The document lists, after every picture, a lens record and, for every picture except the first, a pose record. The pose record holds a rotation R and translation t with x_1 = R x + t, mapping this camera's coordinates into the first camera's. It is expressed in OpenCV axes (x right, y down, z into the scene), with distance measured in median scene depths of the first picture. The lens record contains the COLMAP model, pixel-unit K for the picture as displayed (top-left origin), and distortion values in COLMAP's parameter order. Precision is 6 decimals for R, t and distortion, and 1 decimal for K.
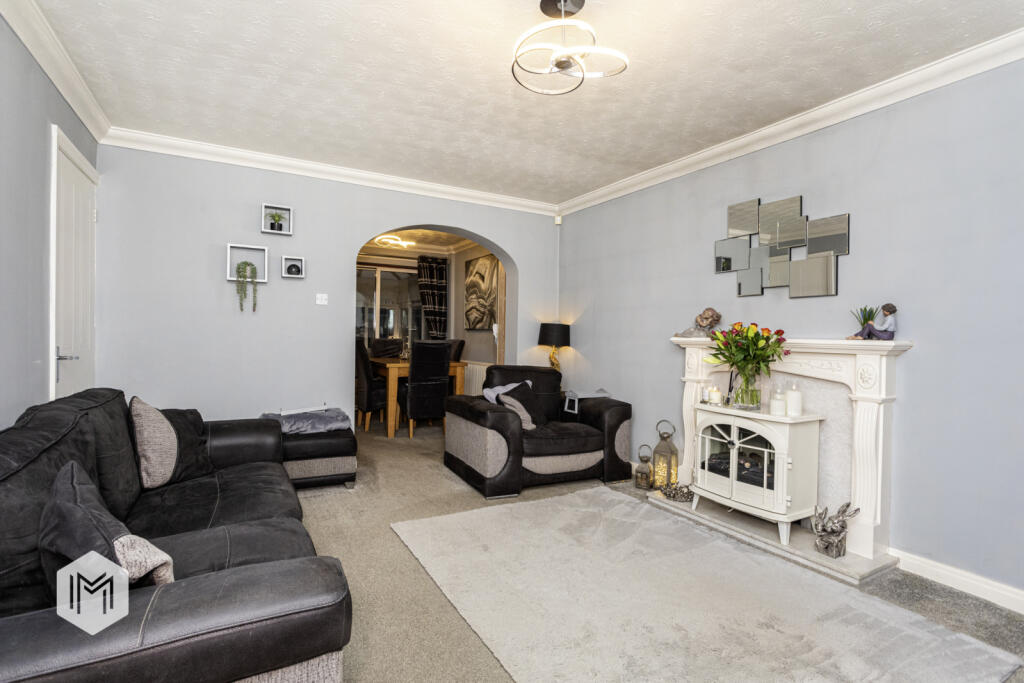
lens RADIAL K [[497.1, 0, 505.0], [0, 497.1, 339.4], [0, 0, 1]] dist [0.000314, -0.000018]
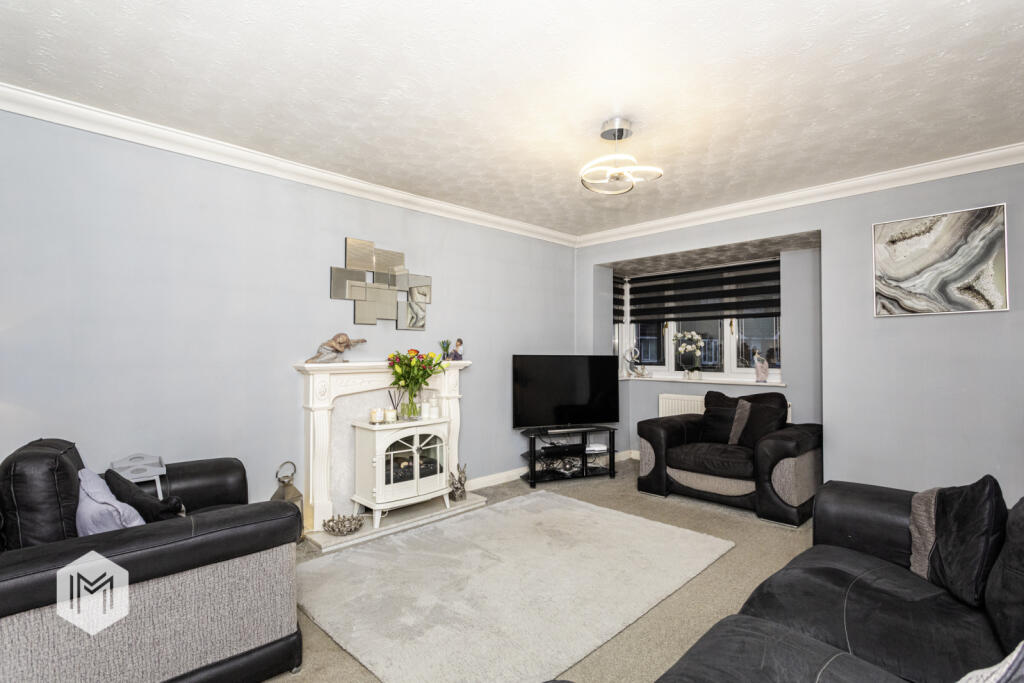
lens RADIAL K [[481.2, 0, 511.4], [0, 481.2, 345.8], [0, 0, 1]] dist [0.001420, 0.000644]
pose [[-0.268608, -0.009074, 0.963207, -0.332841], [0.003953, 0.999937, 0.010522, -0.024602], [-0.963241, 0.006633, -0.268555, 0.499226]]
